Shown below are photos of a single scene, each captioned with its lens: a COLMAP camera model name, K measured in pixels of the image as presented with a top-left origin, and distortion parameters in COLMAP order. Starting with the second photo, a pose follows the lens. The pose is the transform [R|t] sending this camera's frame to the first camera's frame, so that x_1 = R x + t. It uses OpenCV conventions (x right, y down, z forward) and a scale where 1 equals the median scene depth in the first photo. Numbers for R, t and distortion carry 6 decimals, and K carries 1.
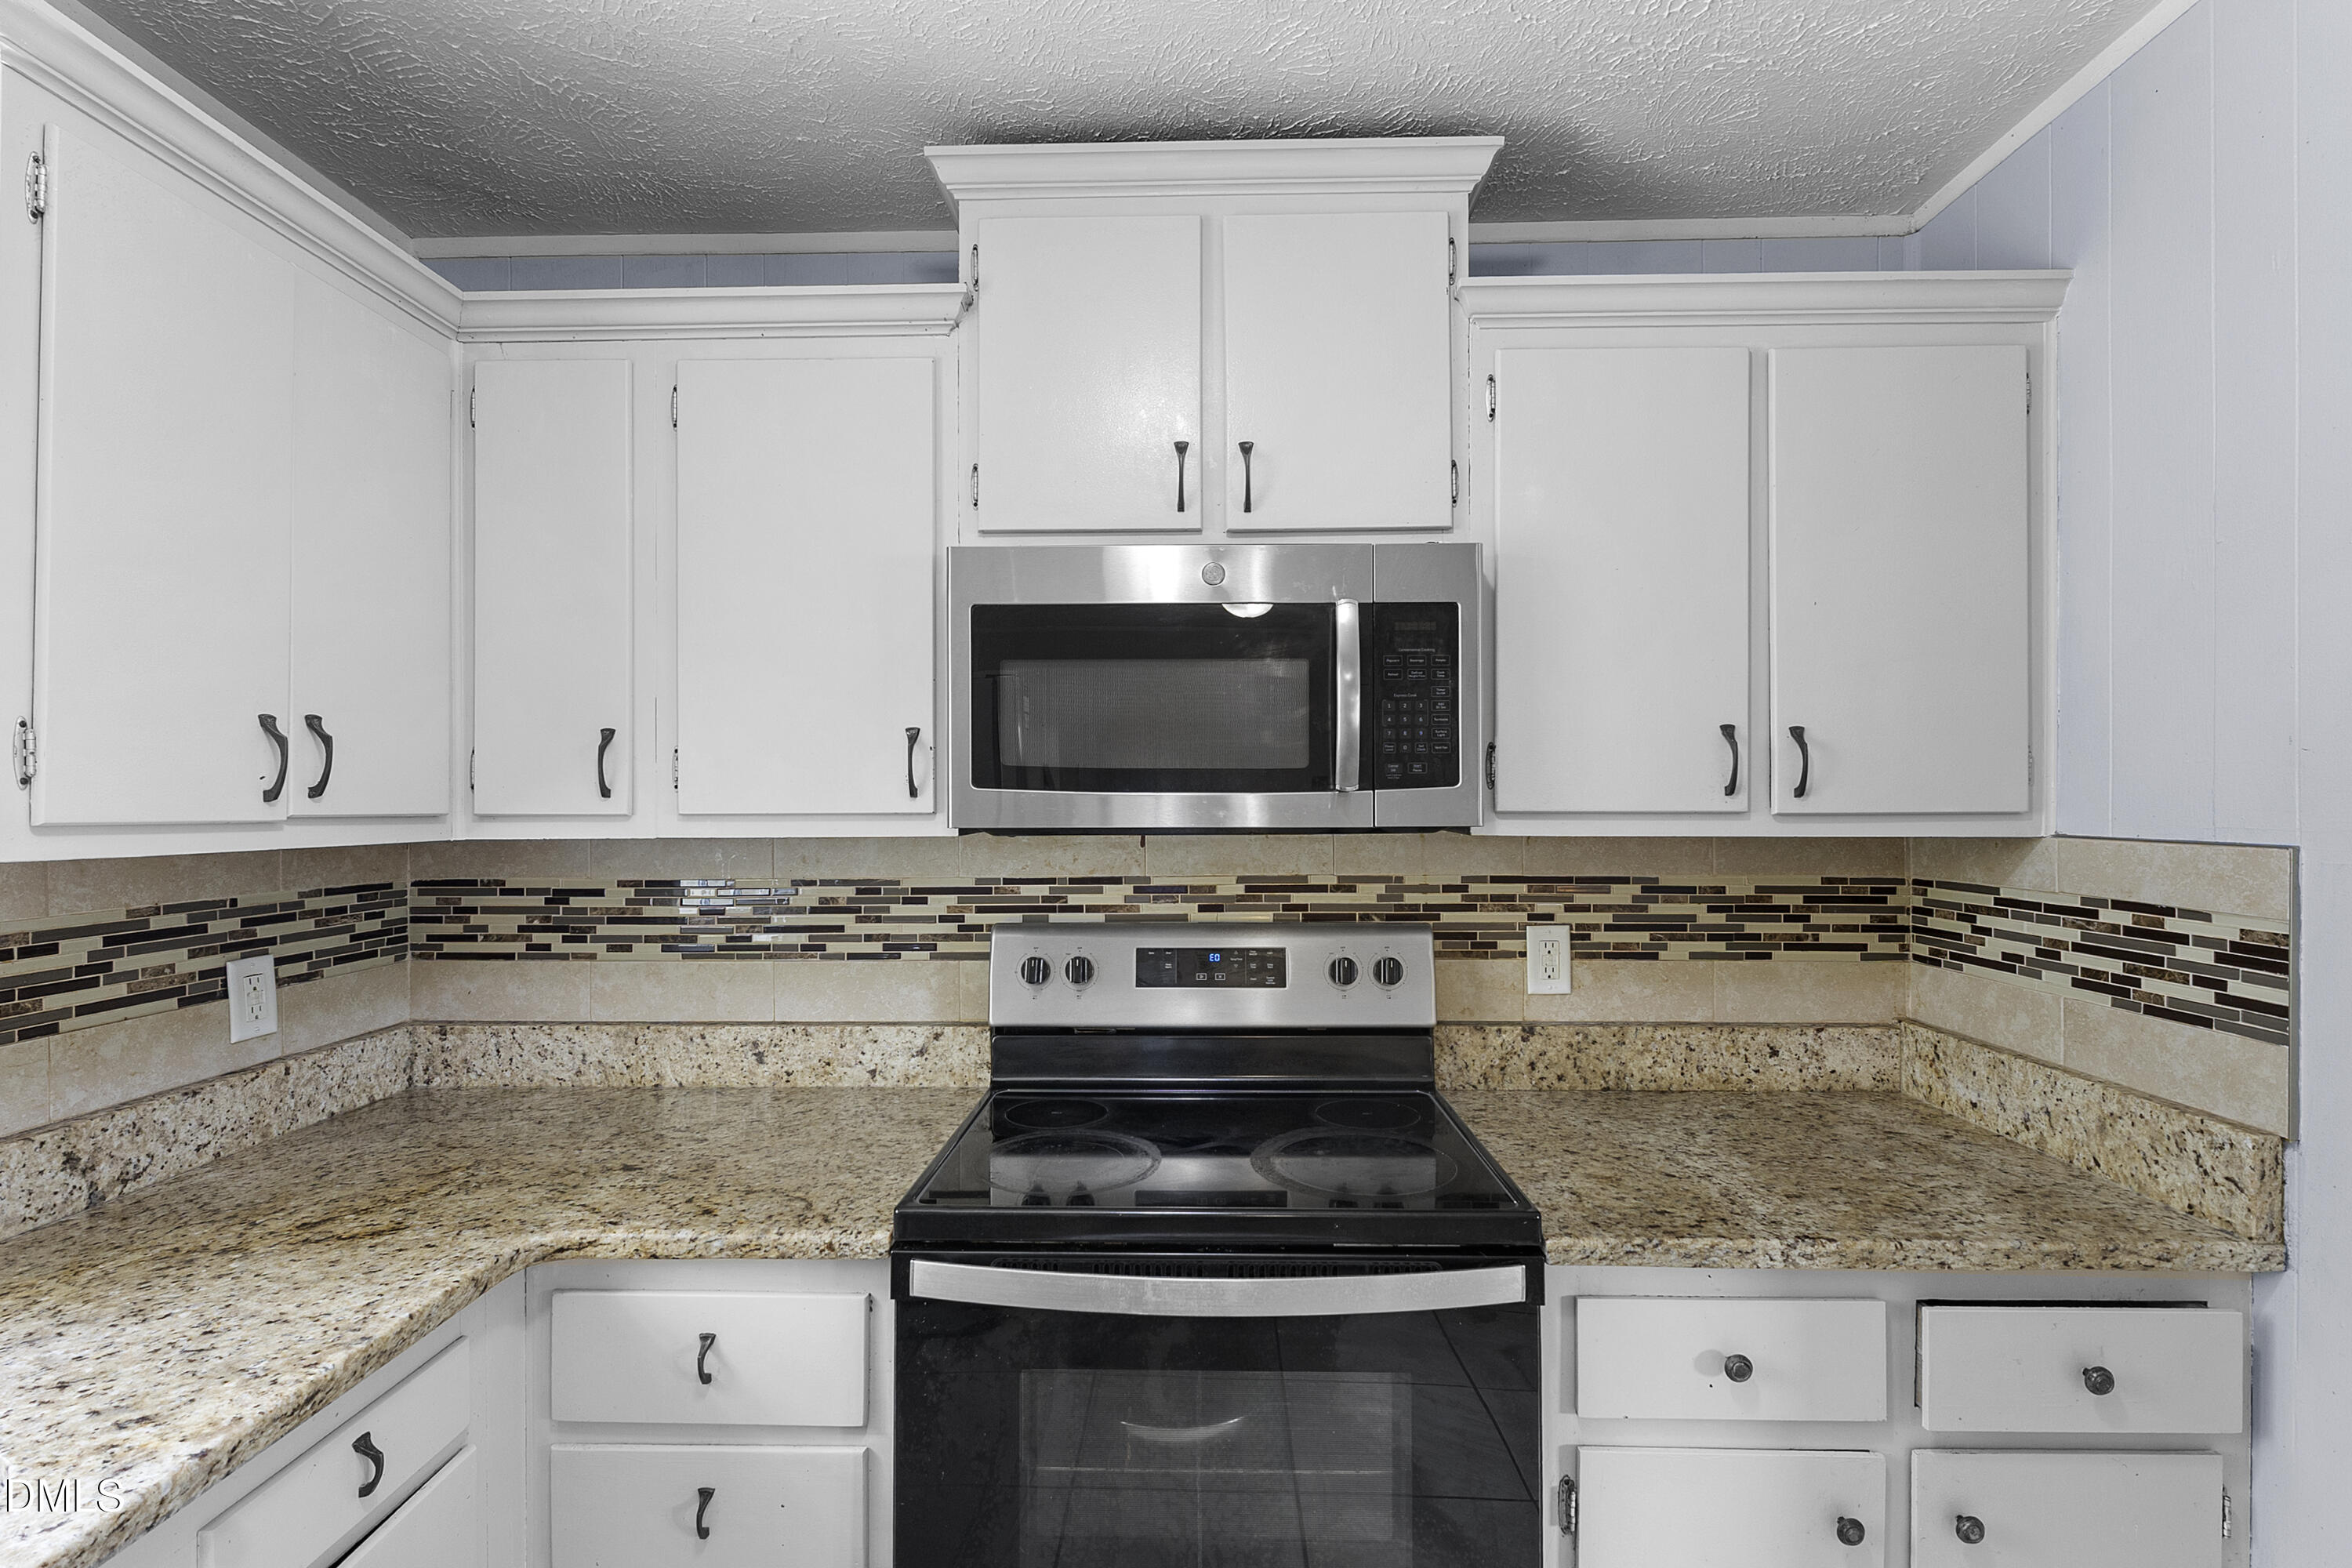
lens RADIAL K [[1042.5, 0, 1175.6], [0, 1042.5, 794.4], [0, 0, 1]] dist [-0.001316, 0.000352]
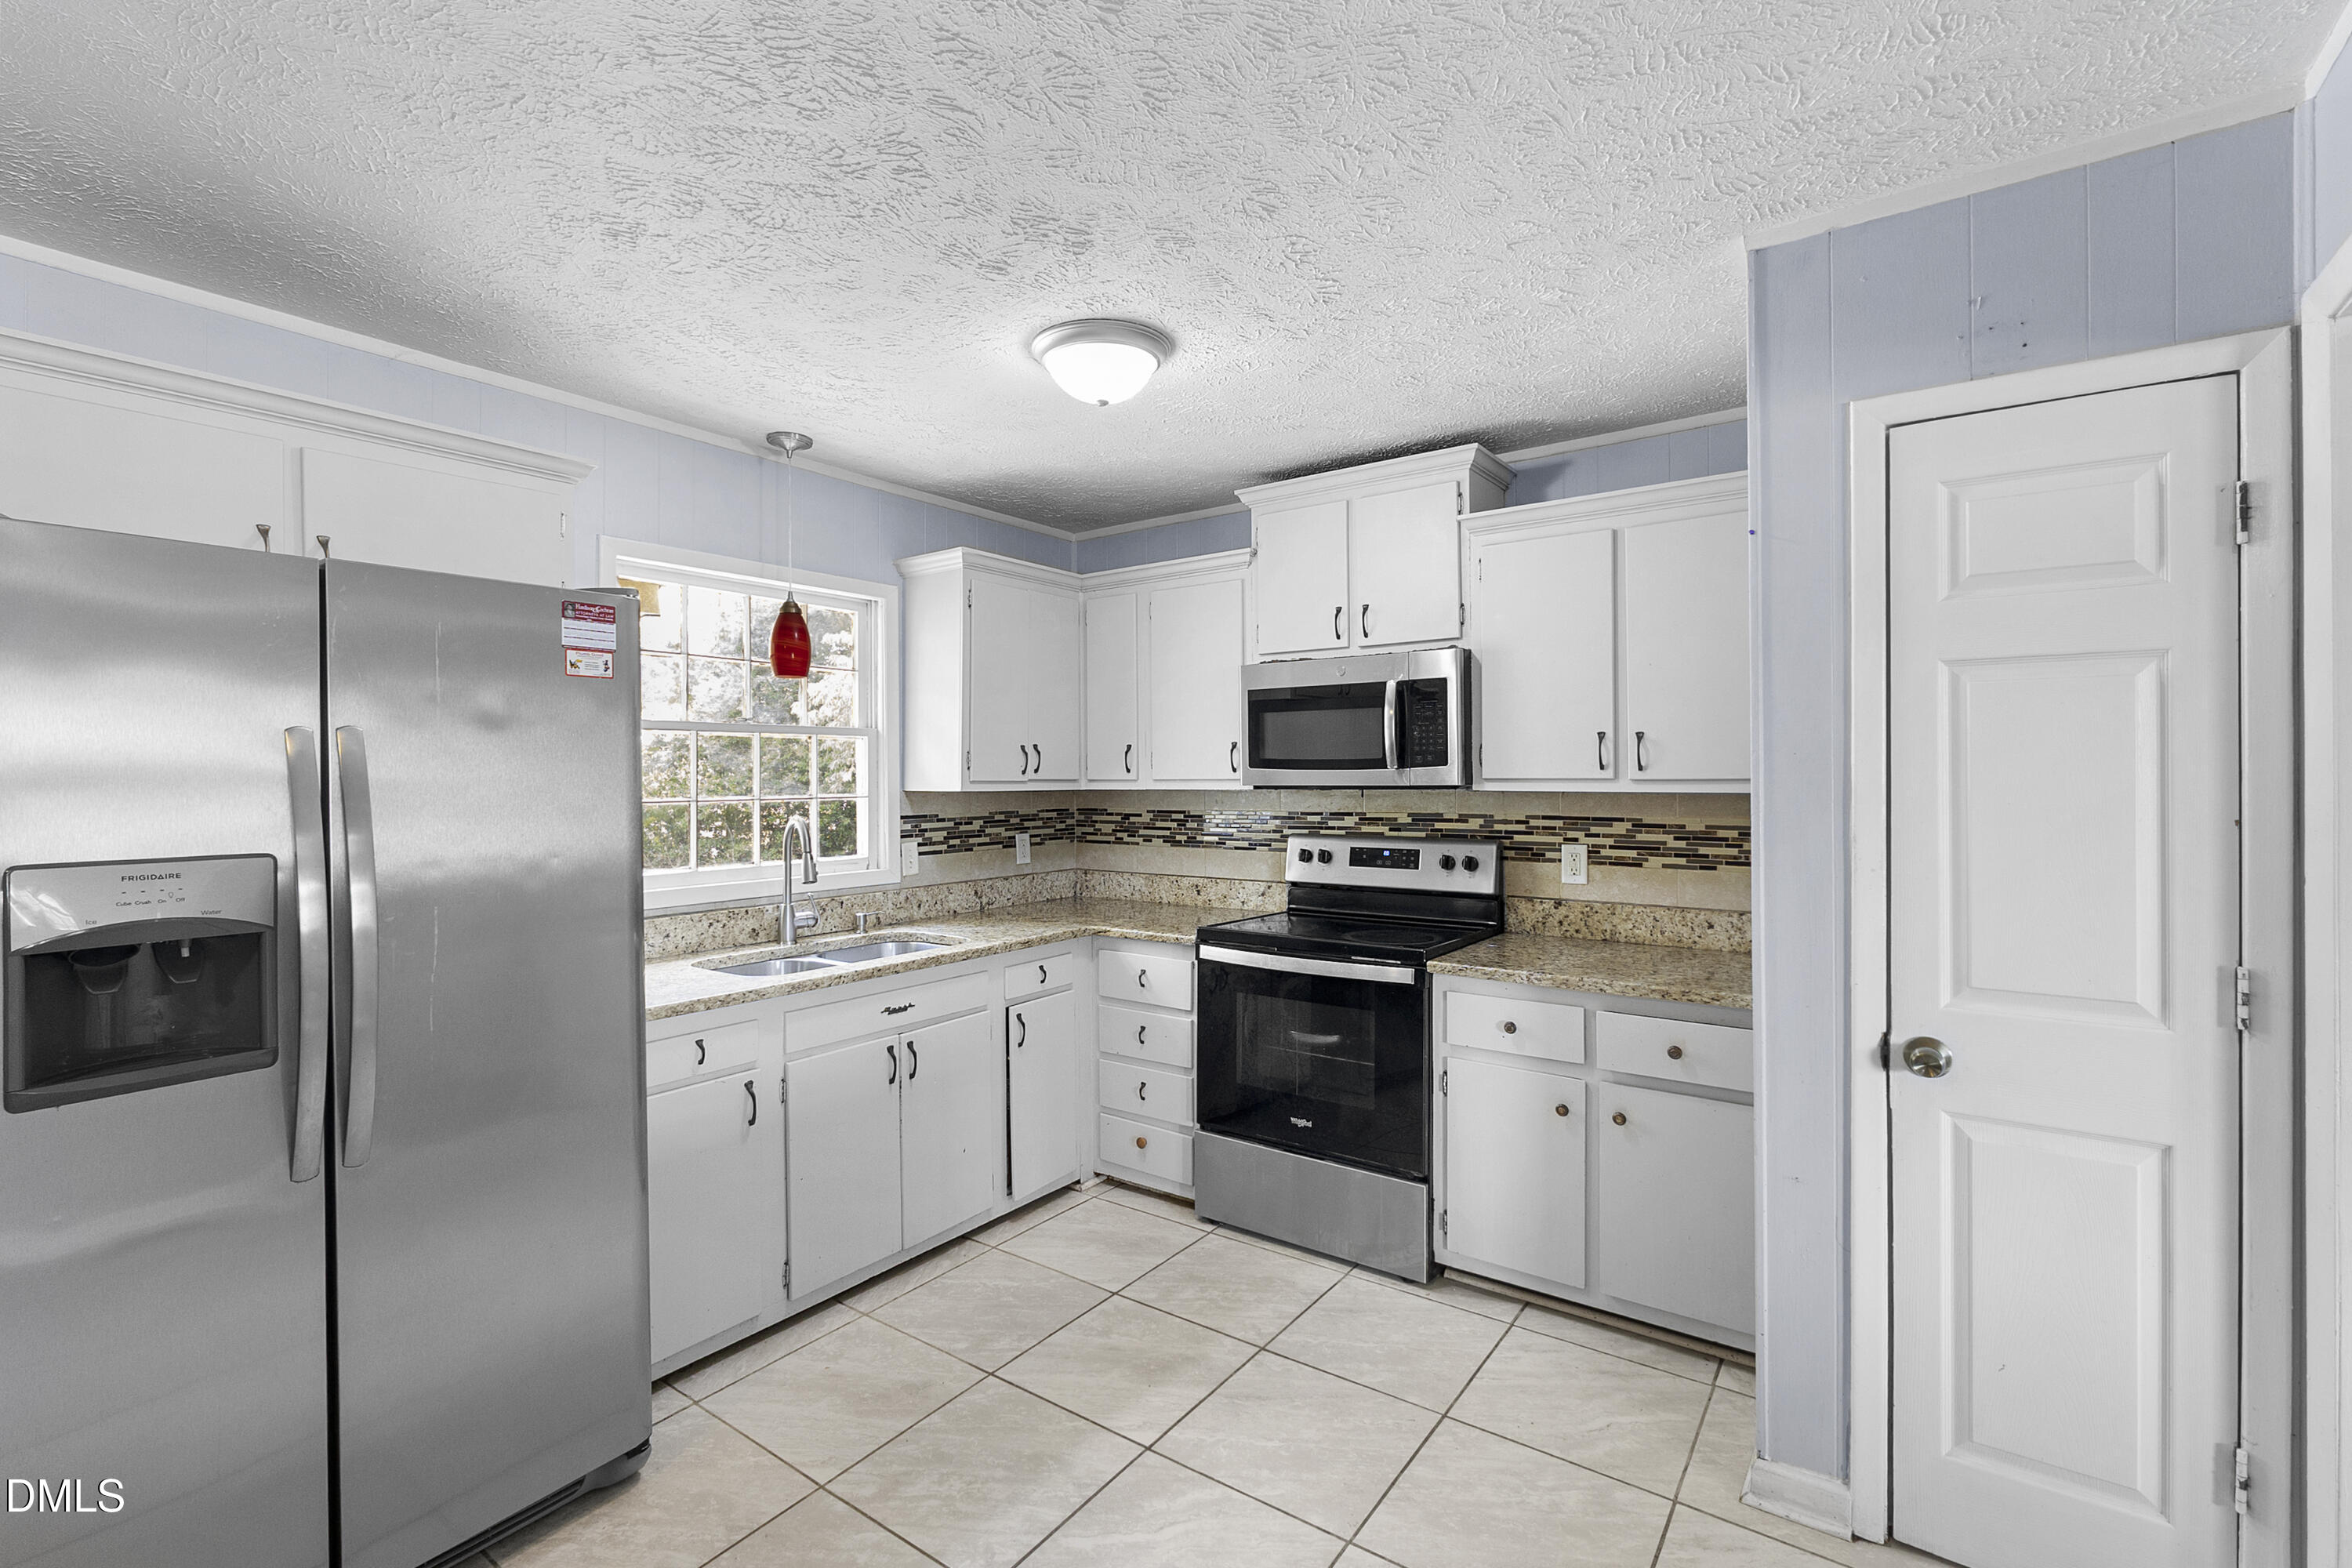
lens RADIAL K [[1040.9, 0, 1181.1], [0, 1040.9, 771.2], [0, 0, 1]] dist [-0.001158, 0.000322]
pose [[0.823055, -0.003708, -0.567949, 0.925398], [0.004939, 0.999988, 0.000630, -0.001593], [0.567940, -0.003324, 0.823063, -0.926337]]
